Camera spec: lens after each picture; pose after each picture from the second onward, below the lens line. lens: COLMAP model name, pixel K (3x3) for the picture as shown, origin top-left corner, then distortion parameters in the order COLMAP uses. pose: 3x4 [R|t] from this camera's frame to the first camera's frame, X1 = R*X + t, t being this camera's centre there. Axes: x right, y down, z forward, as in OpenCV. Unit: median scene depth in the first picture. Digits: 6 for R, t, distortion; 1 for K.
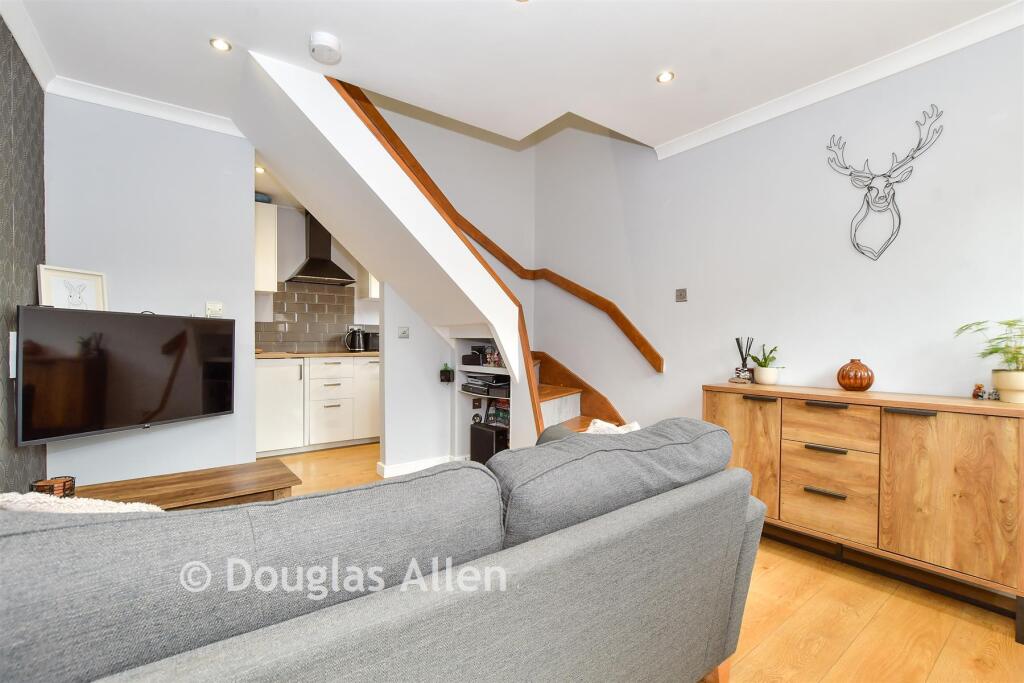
lens RADIAL K [[446.5, 0, 512.0], [0, 446.5, 341.5], [0, 0, 1]] dist [-0.001327, -0.000271]
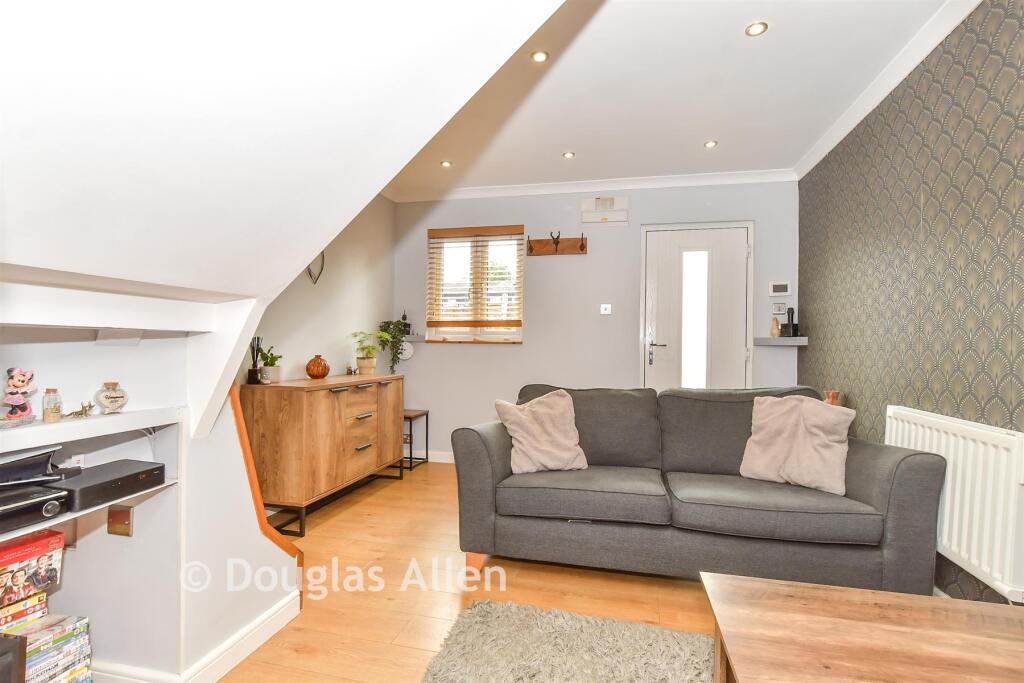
lens RADIAL K [[497.2, 0, 512.0], [0, 497.2, 341.5], [0, 0, 1]] dist [0.000412, 0.000289]
pose [[-0.646116, -0.000502, 0.763239, -0.757376], [-0.016695, 0.999770, -0.013476, 0.008655], [-0.763057, -0.021449, -0.645975, 1.507586]]
